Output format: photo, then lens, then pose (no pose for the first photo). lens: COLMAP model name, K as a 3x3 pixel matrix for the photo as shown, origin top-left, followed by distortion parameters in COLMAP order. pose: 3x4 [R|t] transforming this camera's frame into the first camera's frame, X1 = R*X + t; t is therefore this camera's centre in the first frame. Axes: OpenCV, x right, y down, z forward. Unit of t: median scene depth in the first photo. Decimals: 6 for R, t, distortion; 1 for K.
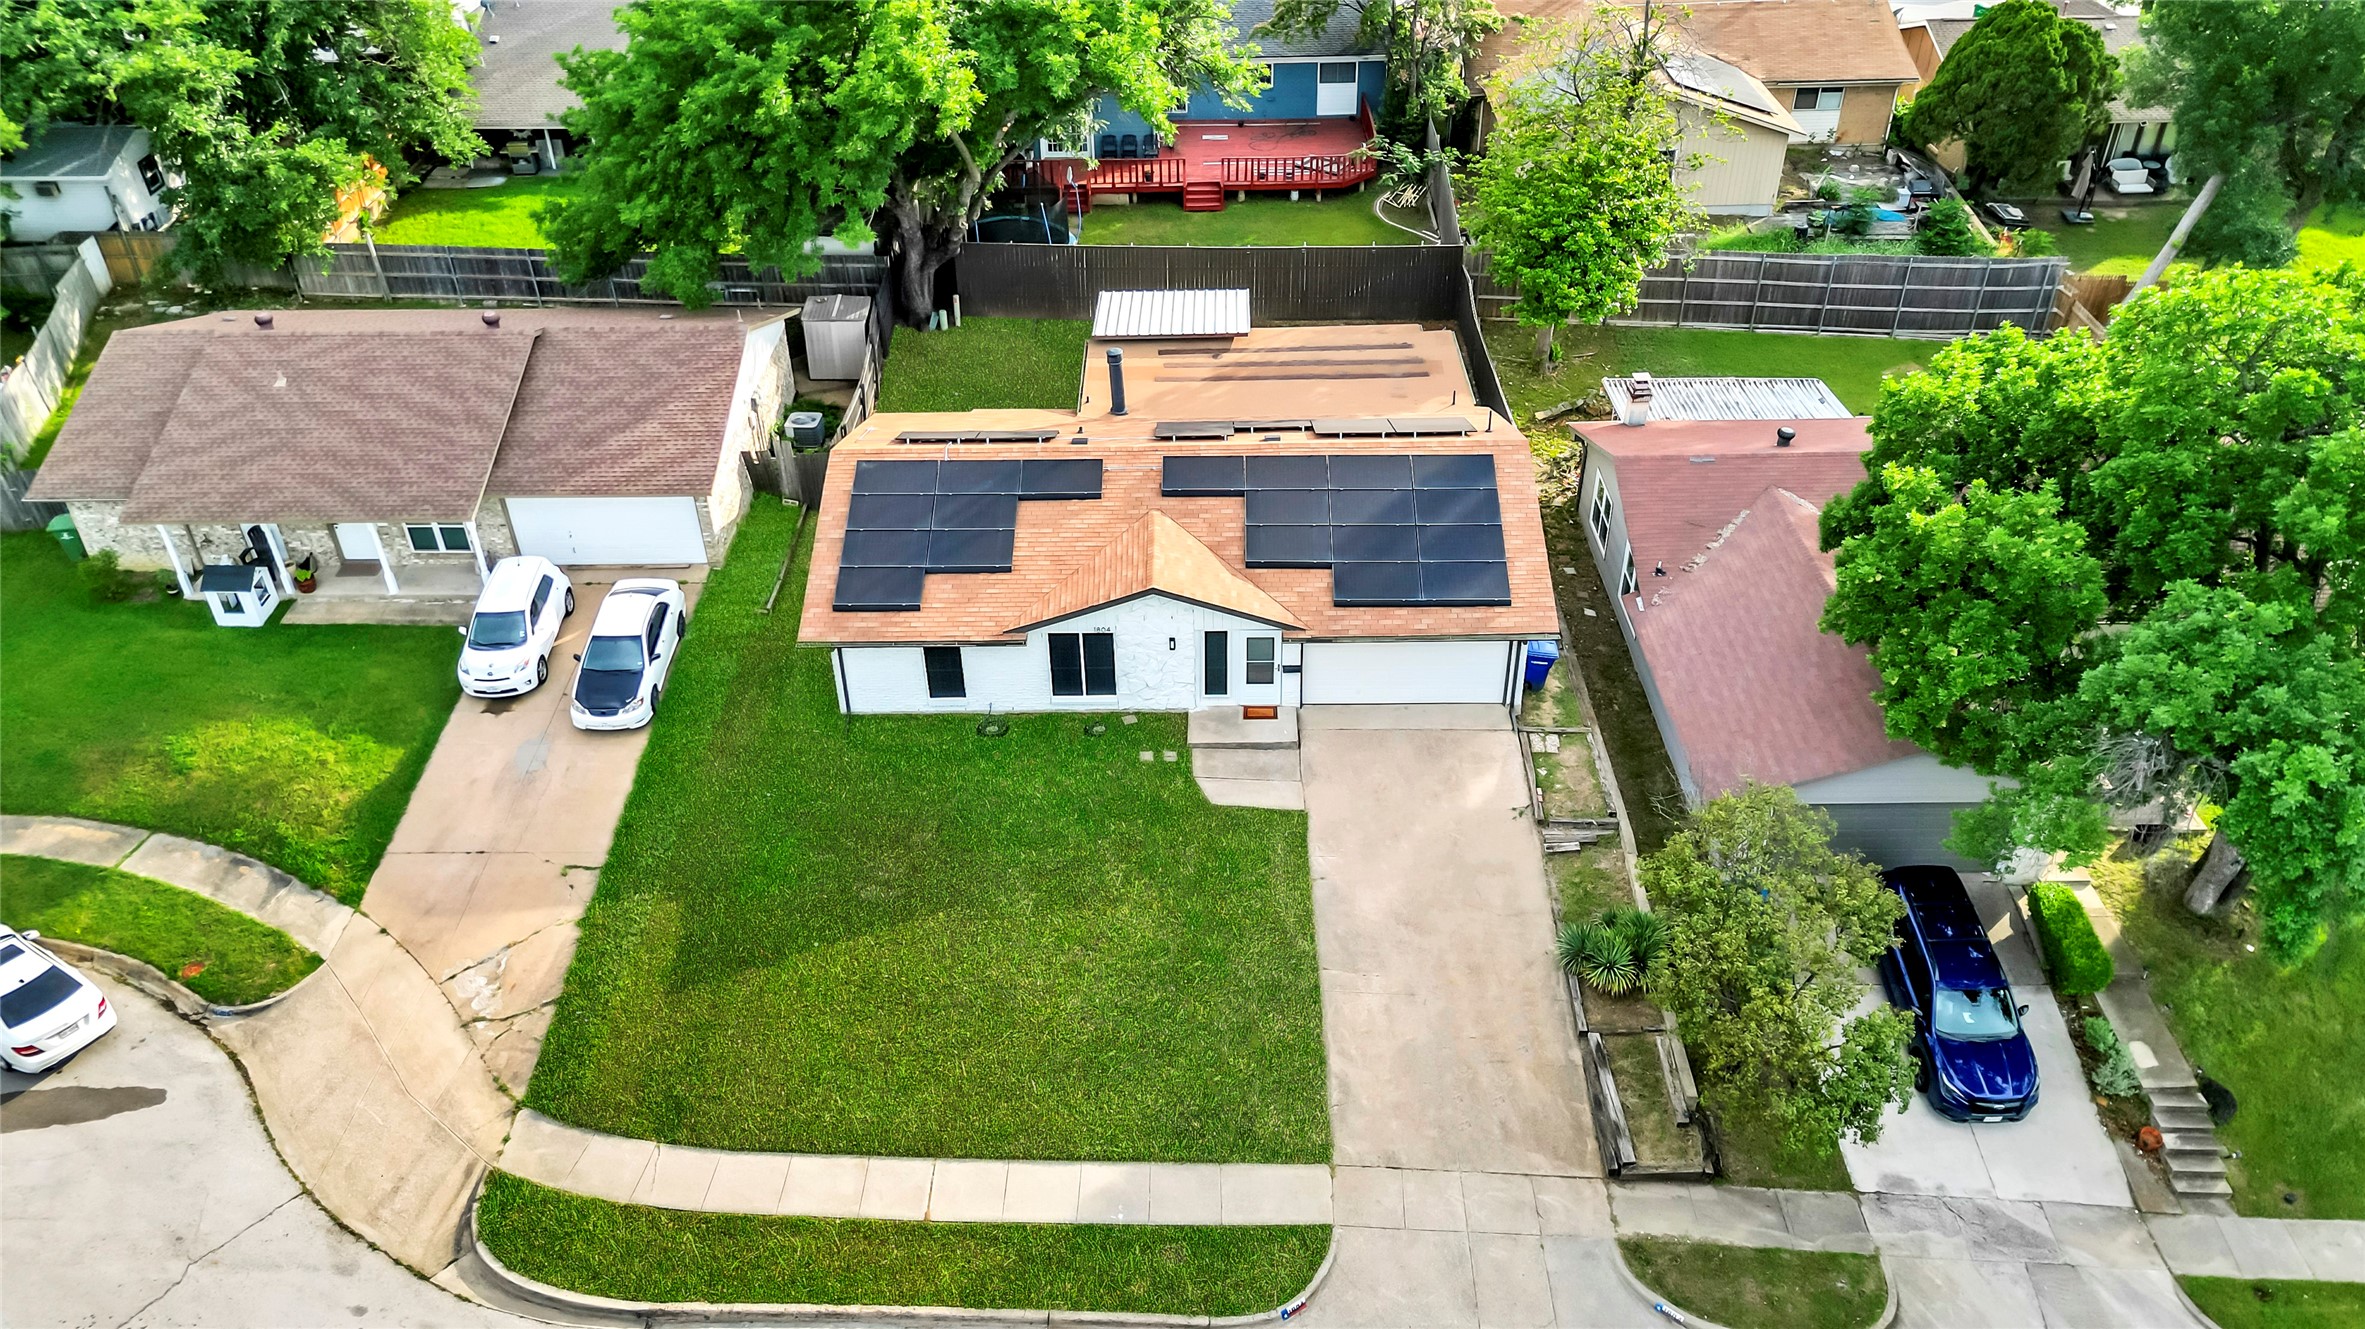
lens RADIAL K [[1655.7, 0, 1182.5], [0, 1655.7, 664.5], [0, 0, 1]] dist [0.054113, -0.001808]
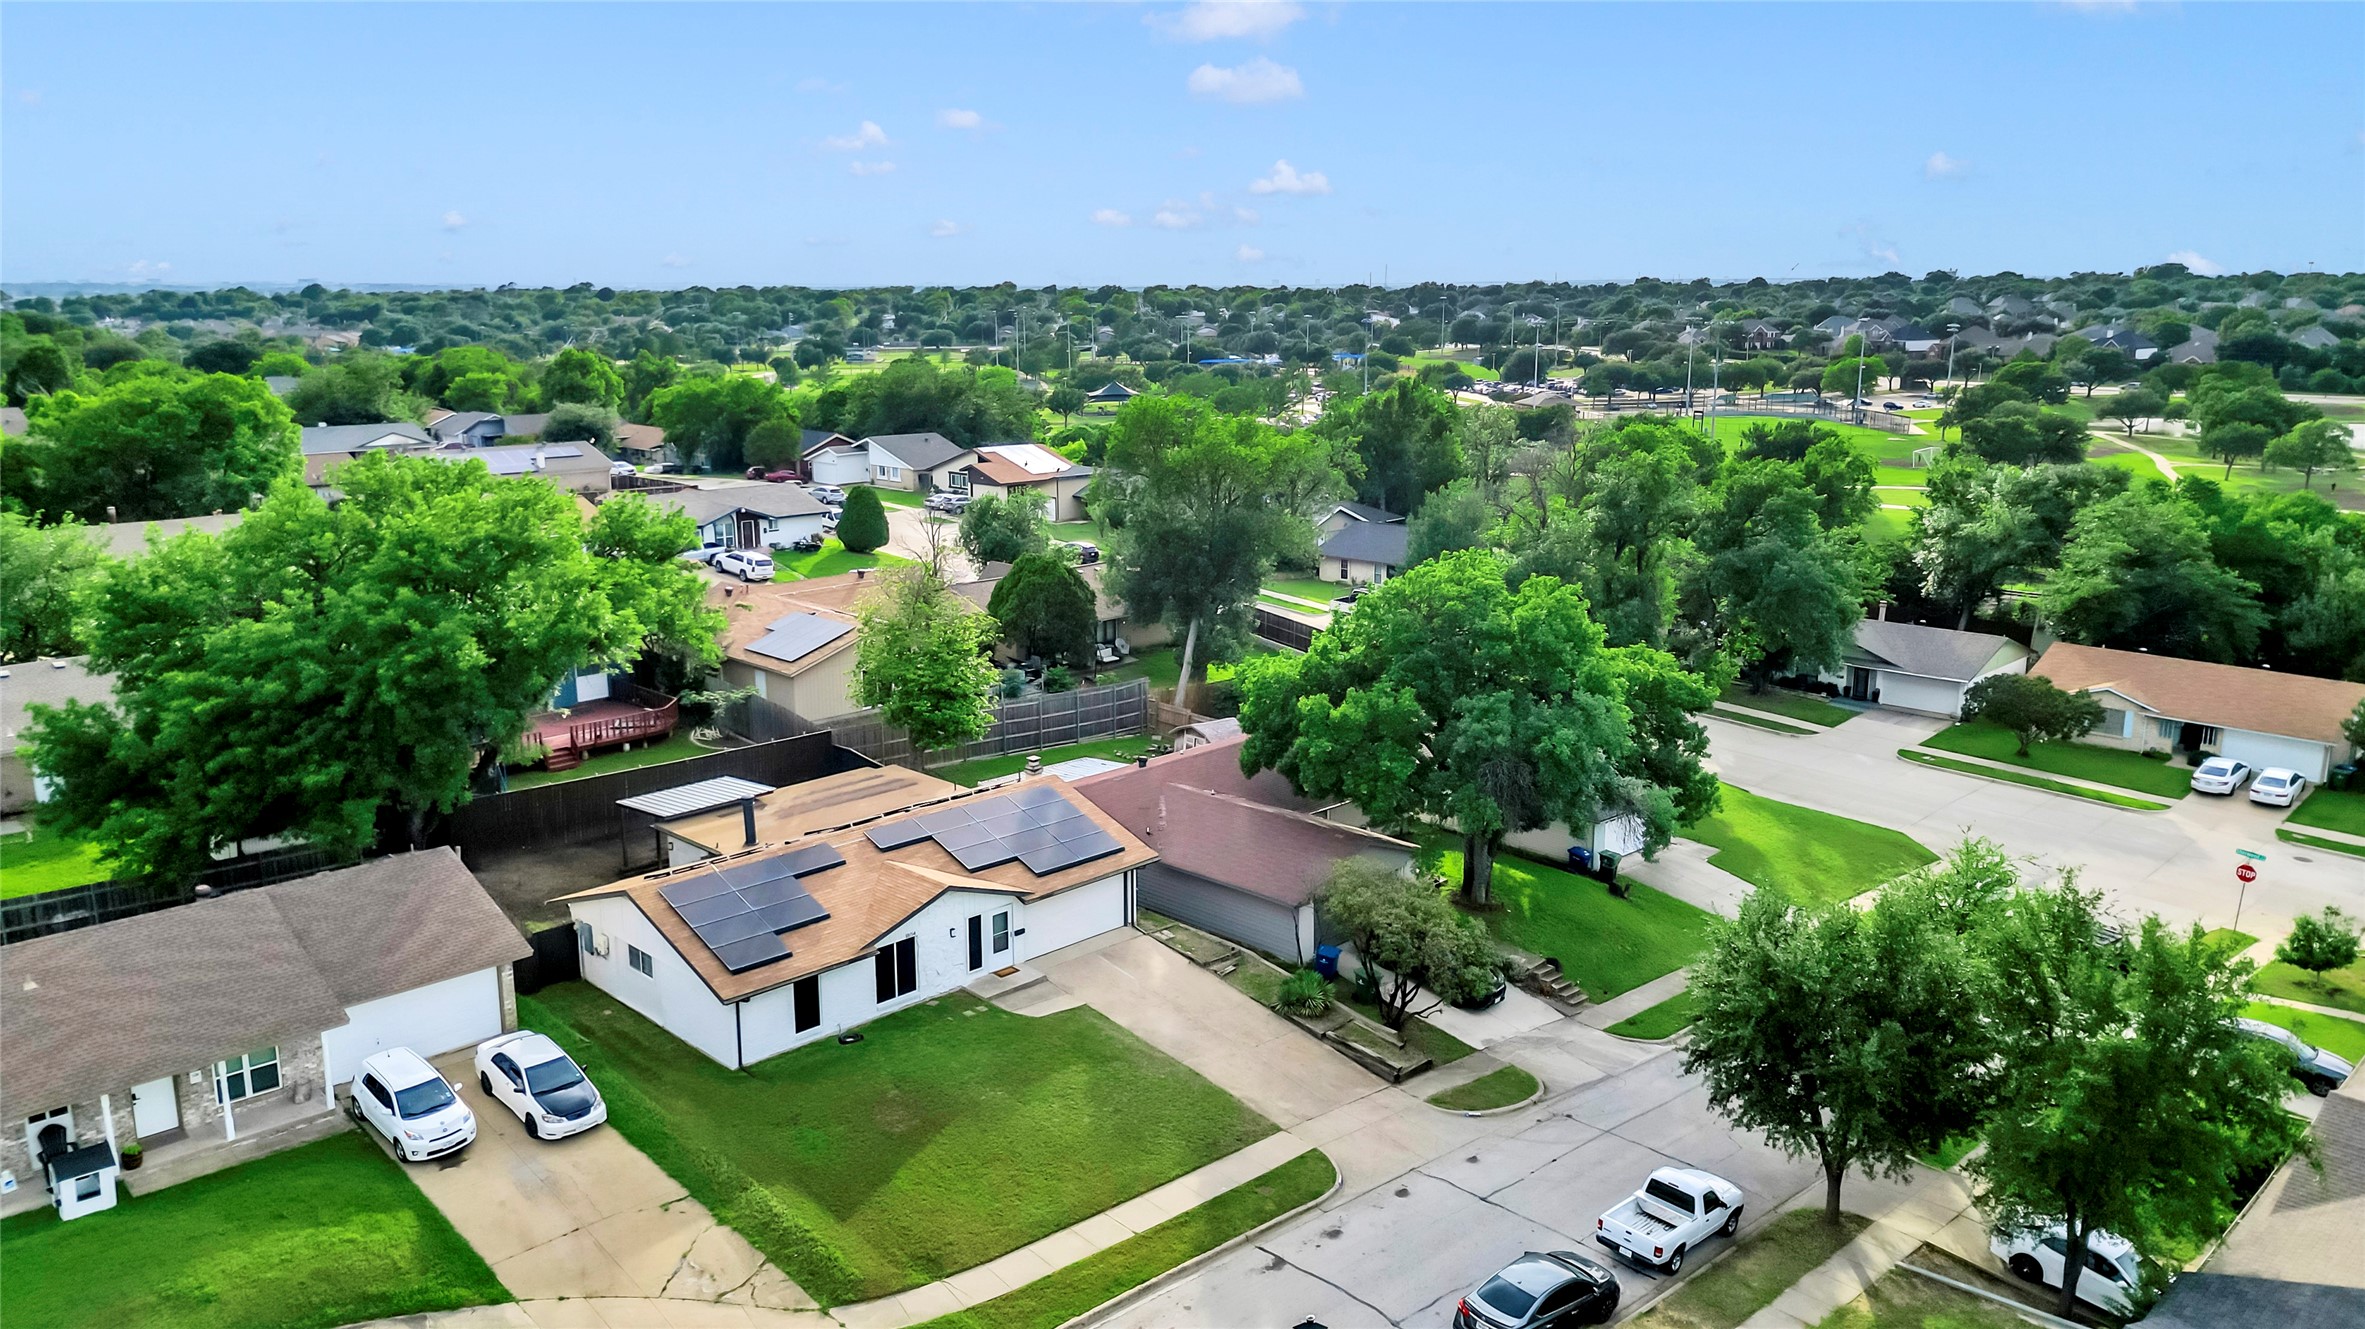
lens RADIAL K [[1655.7, 0, 1182.5], [0, 1655.7, 664.5], [0, 0, 1]] dist [0.054113, -0.001808]
pose [[0.709744, -0.144377, 0.689506, -0.792061], [0.404853, 0.884589, -0.231510, 0.187587], [-0.576504, 0.443462, 0.686283, -0.170688]]
